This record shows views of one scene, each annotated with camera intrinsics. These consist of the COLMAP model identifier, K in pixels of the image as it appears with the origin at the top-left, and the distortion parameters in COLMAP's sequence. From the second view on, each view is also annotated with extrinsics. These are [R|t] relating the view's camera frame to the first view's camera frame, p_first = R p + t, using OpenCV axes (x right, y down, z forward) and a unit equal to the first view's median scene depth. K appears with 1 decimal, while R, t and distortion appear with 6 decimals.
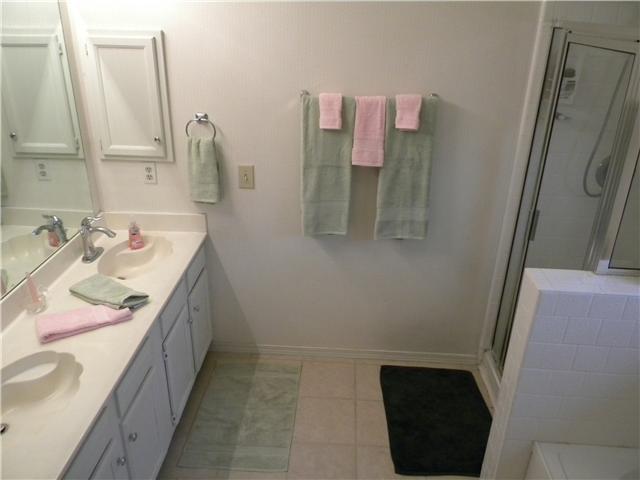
lens RADIAL K [[520.7, 0, 320.2], [0, 520.7, 241.1], [0, 0, 1]] dist [0.005590, -0.012464]
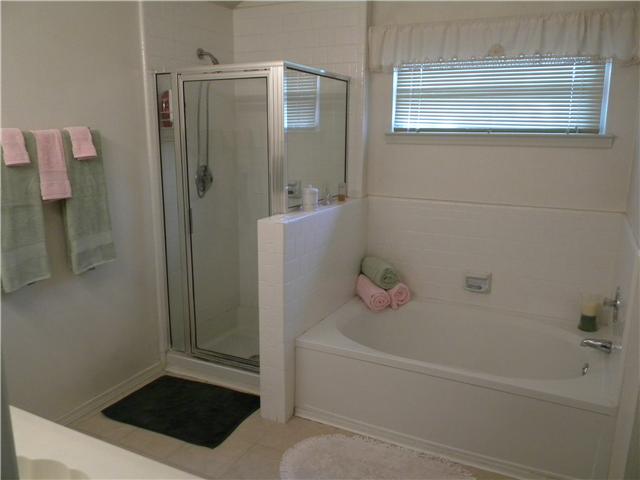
lens RADIAL K [[520.7, 0, 321.1], [0, 520.7, 238.9], [0, 0, 1]] dist [0.005590, -0.012464]
pose [[0.393187, -0.217477, 0.893369, -0.615181], [0.389398, 0.919574, 0.052476, 0.068447], [-0.832930, 0.327243, 0.446250, 0.169394]]
